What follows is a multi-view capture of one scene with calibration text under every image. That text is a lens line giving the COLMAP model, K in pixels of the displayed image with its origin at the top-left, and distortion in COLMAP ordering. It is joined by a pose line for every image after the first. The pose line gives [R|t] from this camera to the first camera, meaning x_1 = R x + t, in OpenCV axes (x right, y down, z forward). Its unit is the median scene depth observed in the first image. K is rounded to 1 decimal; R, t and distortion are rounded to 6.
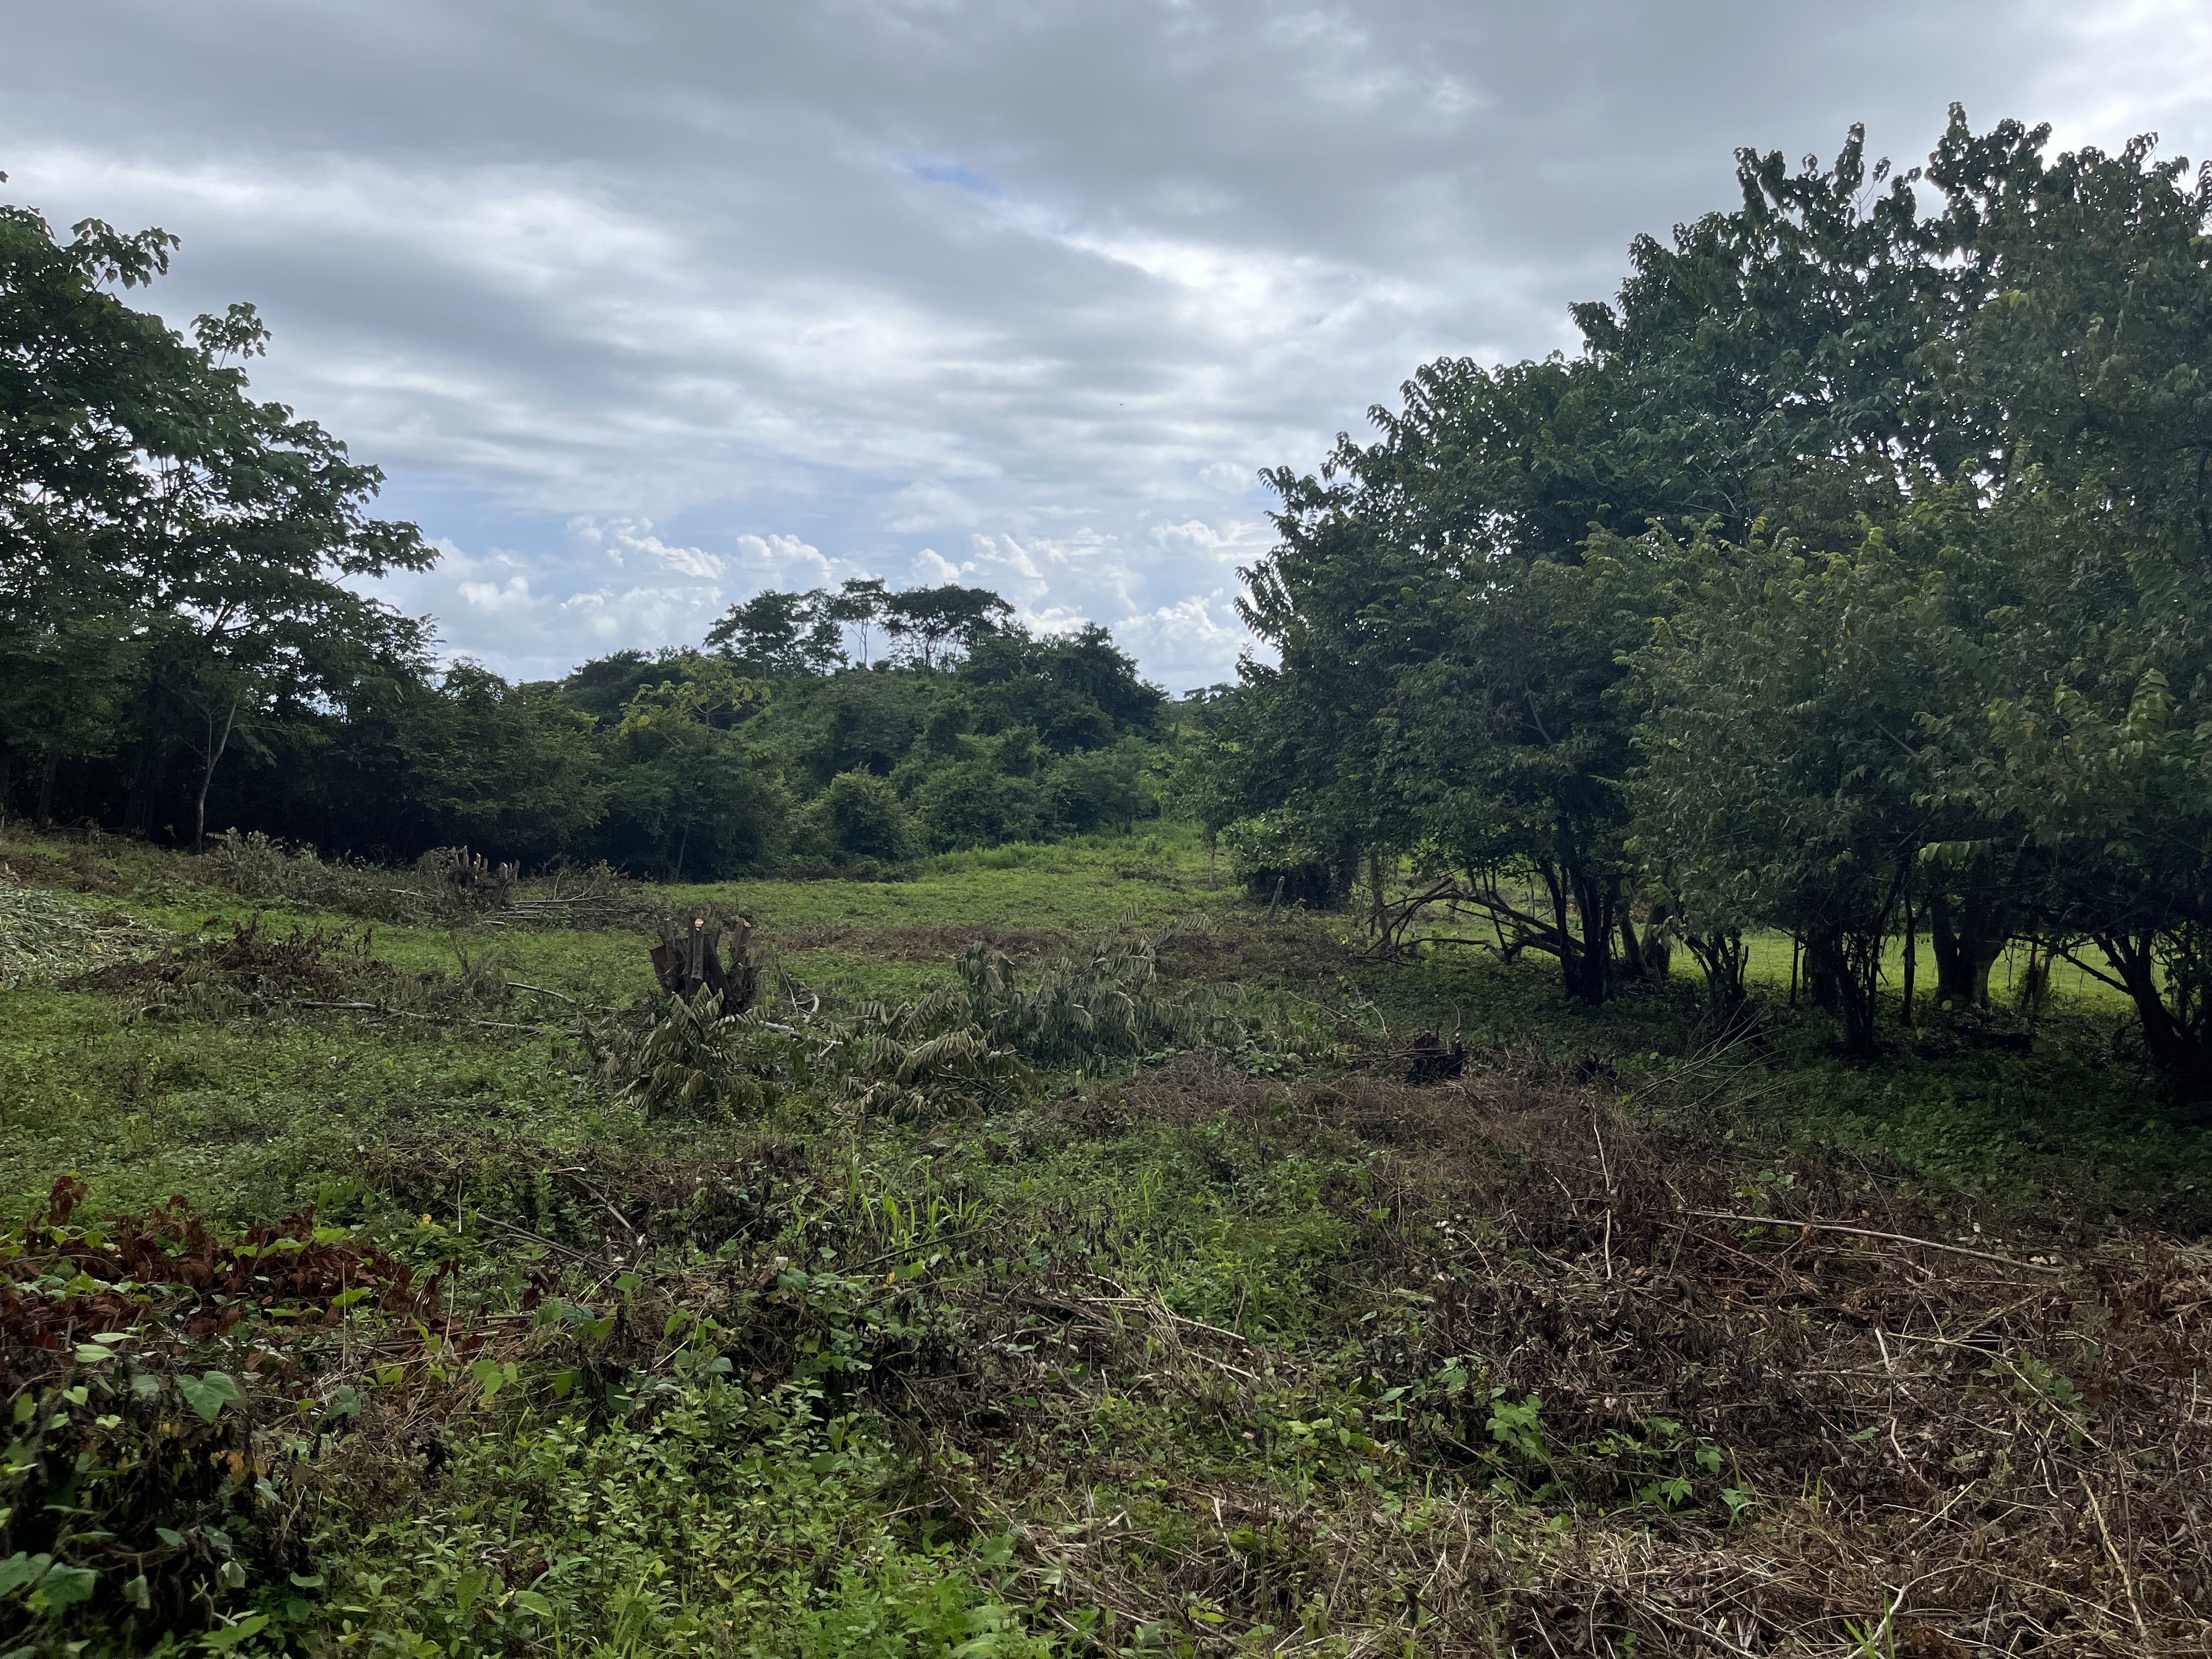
lens RADIAL K [[1677.4, 0, 1122.1], [0, 1677.4, 817.0], [0, 0, 1]] dist [0.069147, -0.095487]
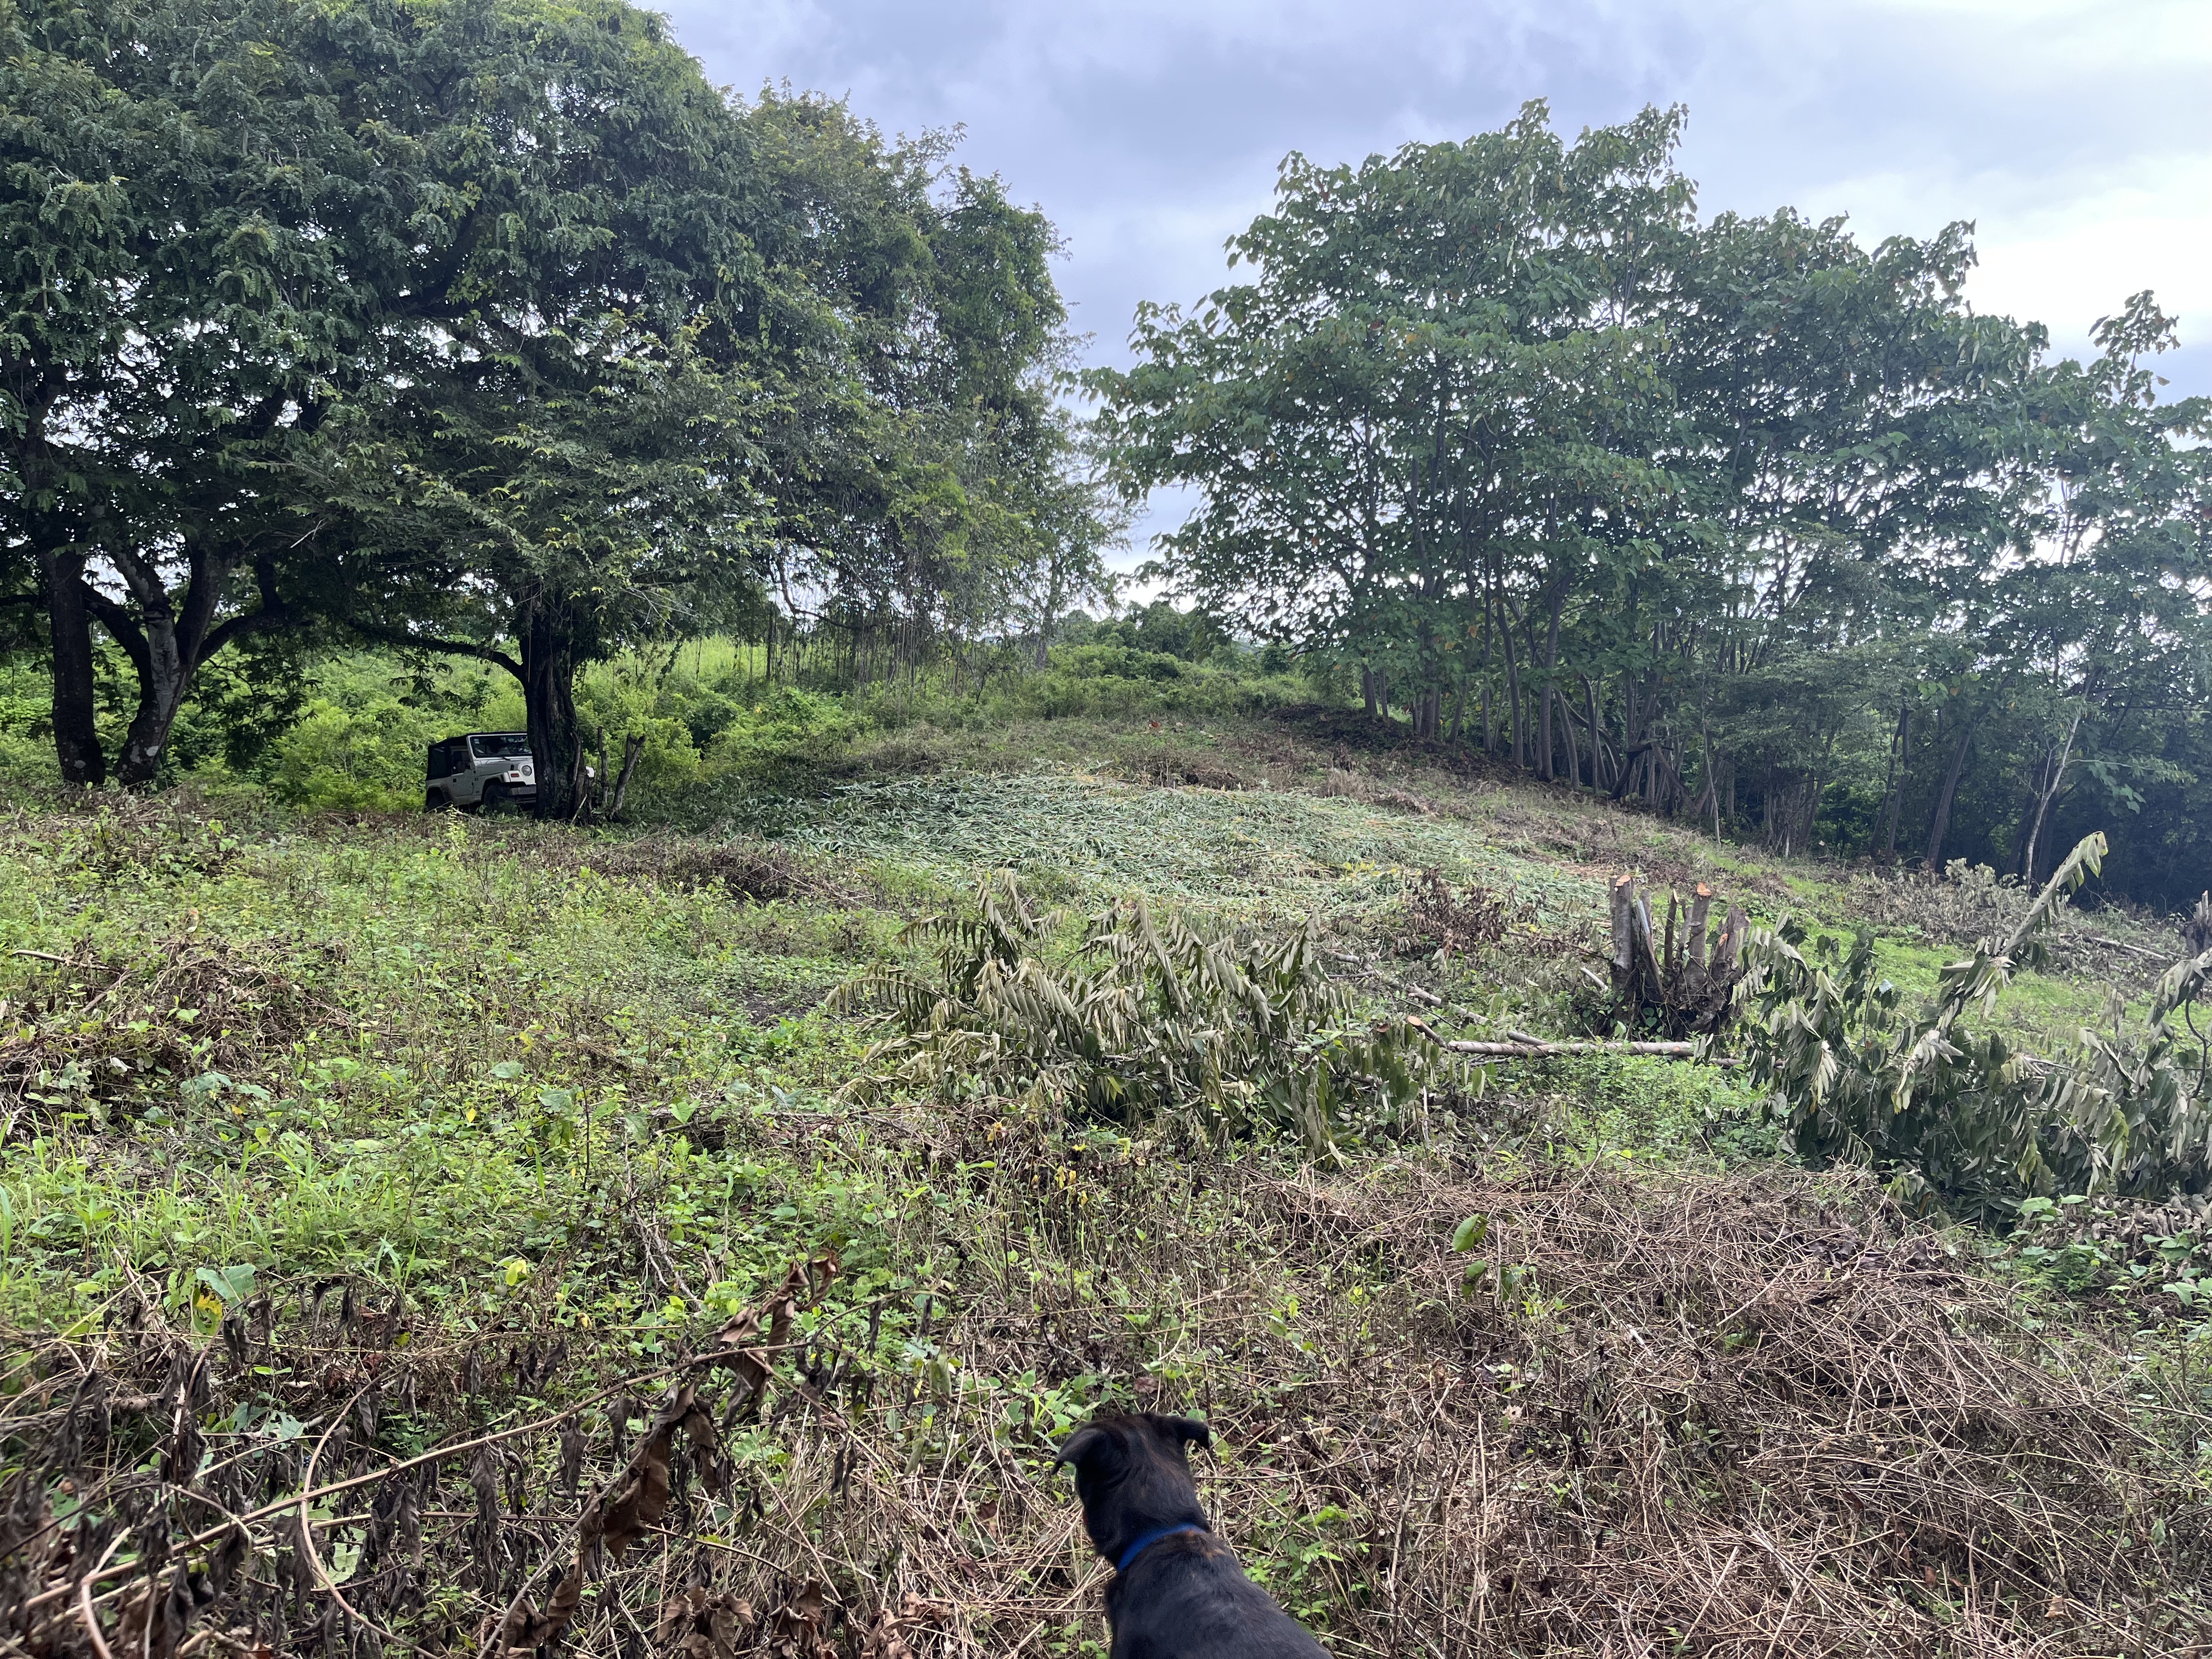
lens RADIAL K [[1677.4, 0, 1100.0], [0, 1677.4, 814.4], [0, 0, 1]] dist [0.069147, -0.095487]
pose [[0.377546, 0.009833, -0.925938, 0.108363], [-0.064470, 0.997796, -0.015691, 0.020947], [0.923744, 0.065619, 0.377348, 0.203628]]
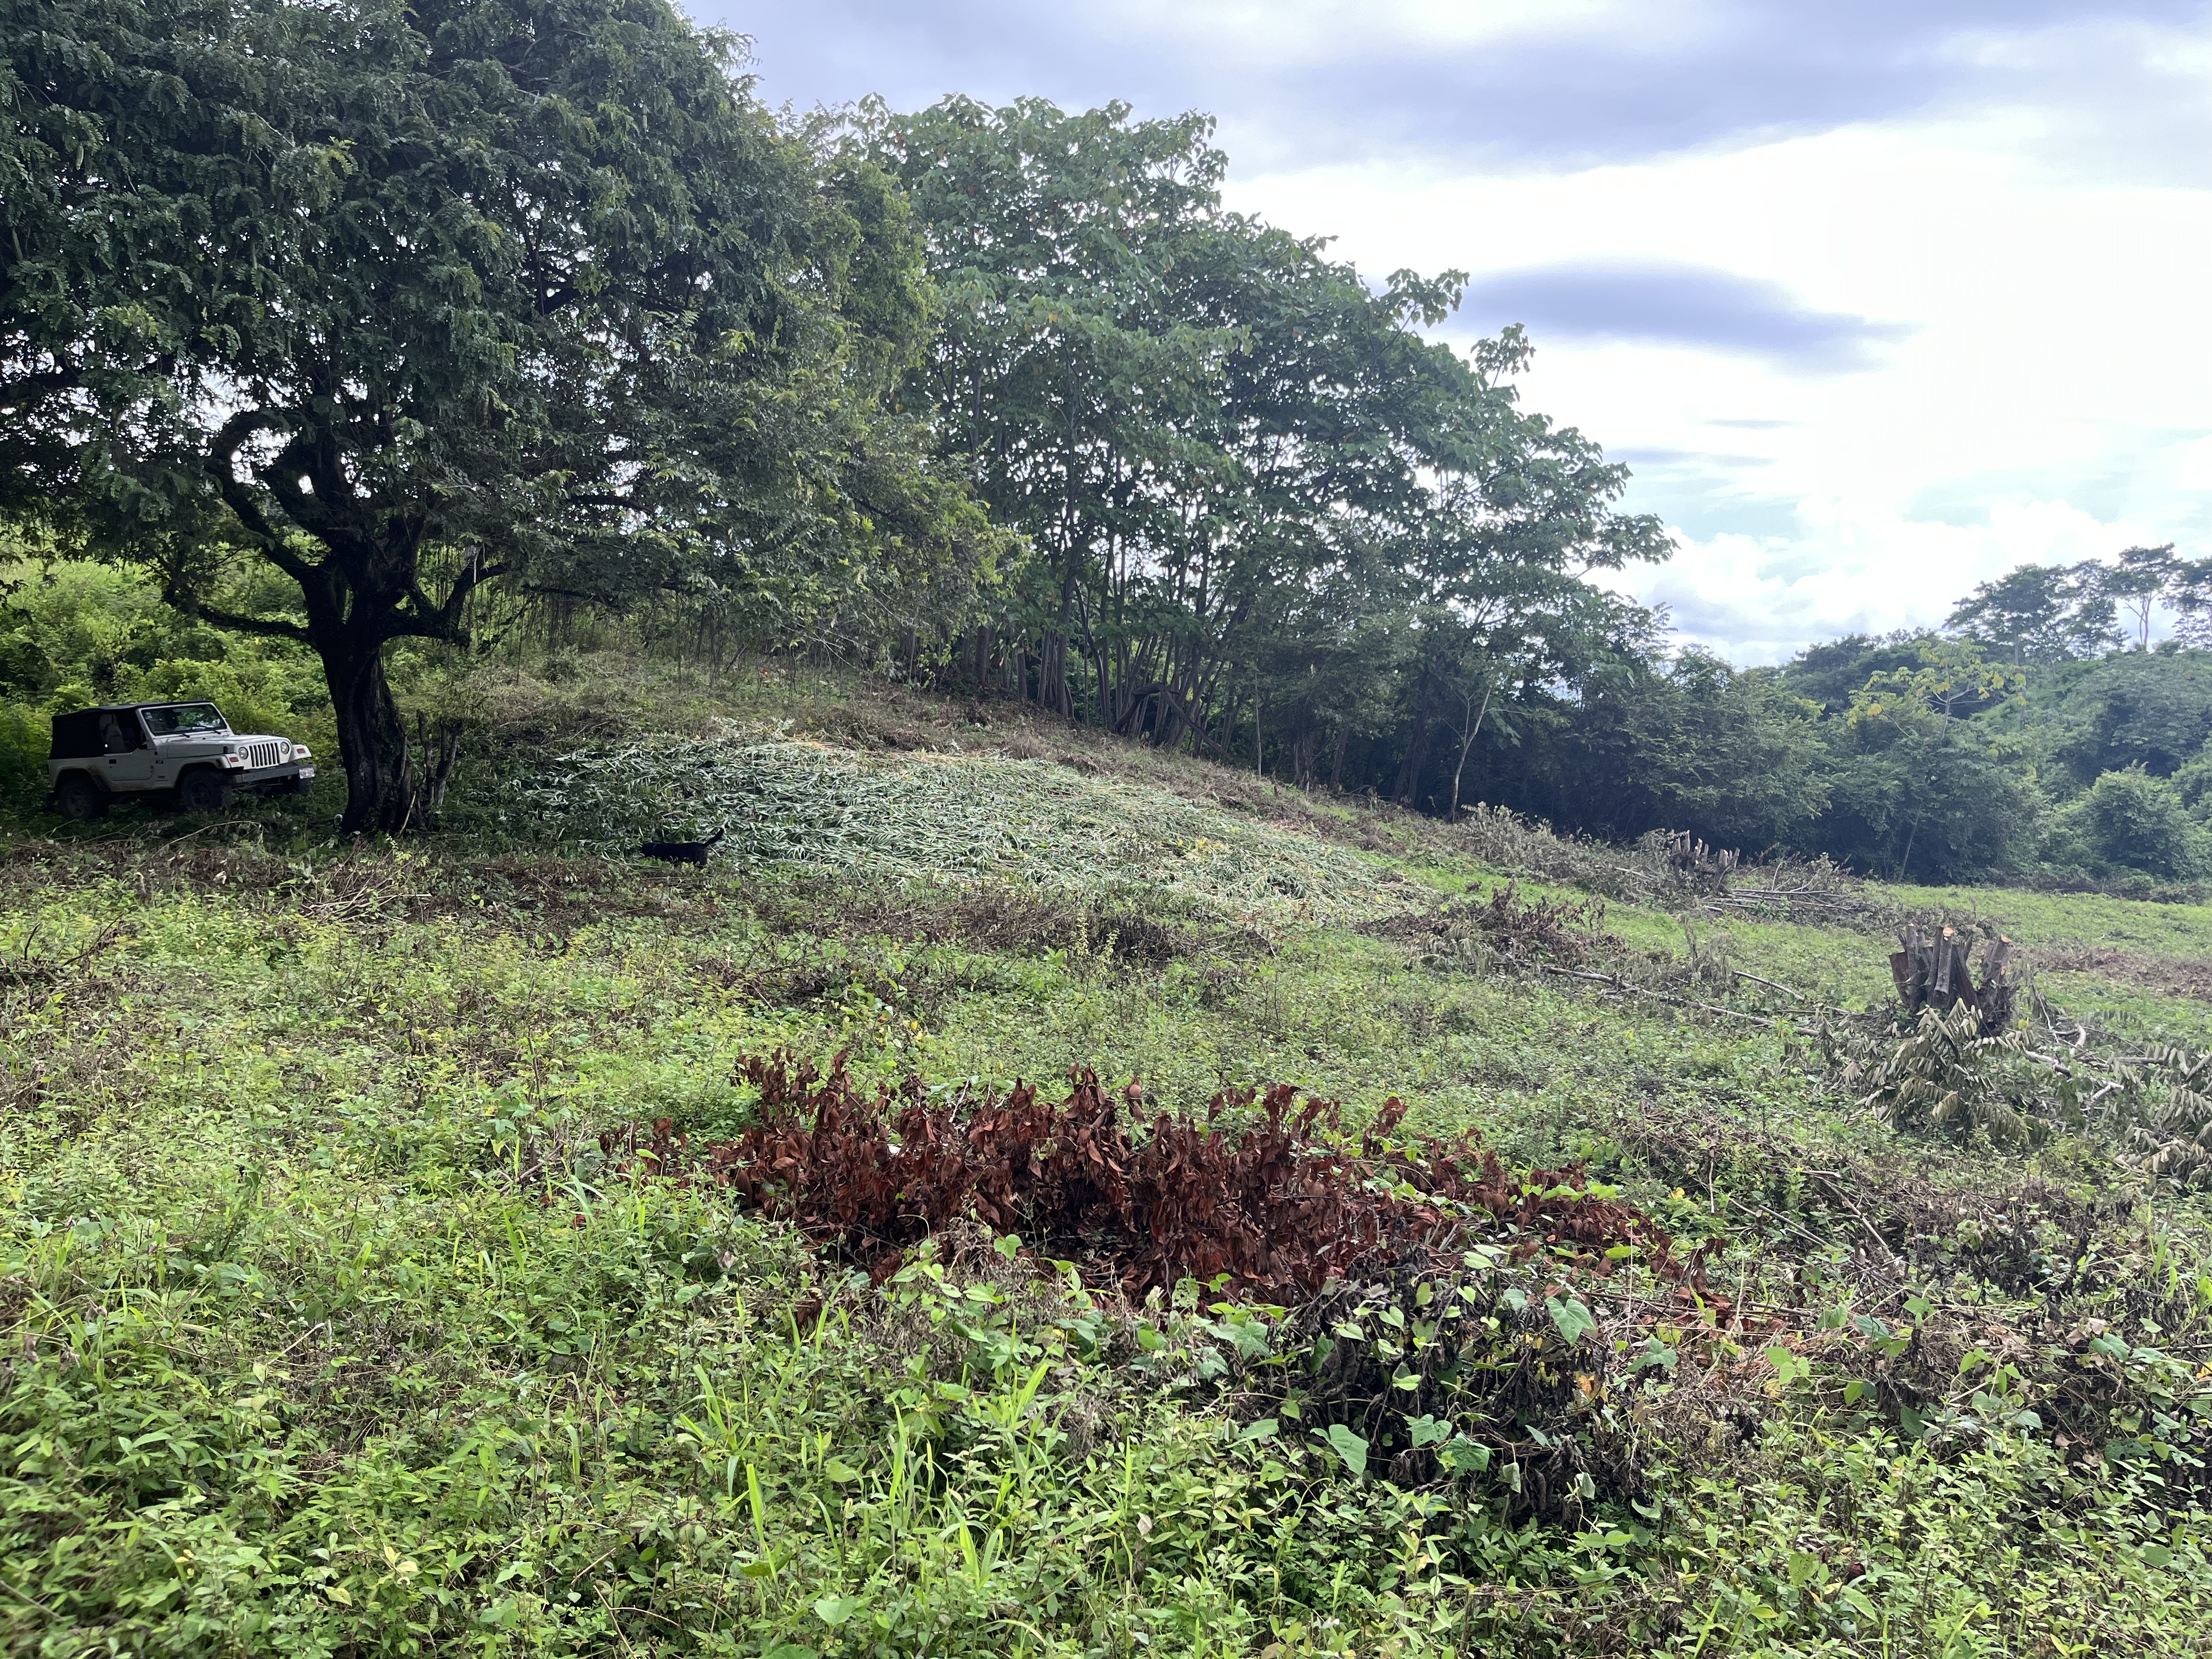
lens RADIAL K [[1677.4, 0, 1116.7], [0, 1677.4, 810.5], [0, 0, 1]] dist [0.069147, -0.095487]
pose [[0.770529, 0.054211, -0.635096, -0.005859], [-0.050989, 0.998426, 0.023362, -0.001134], [0.635362, 0.014382, 0.772080, -0.006690]]
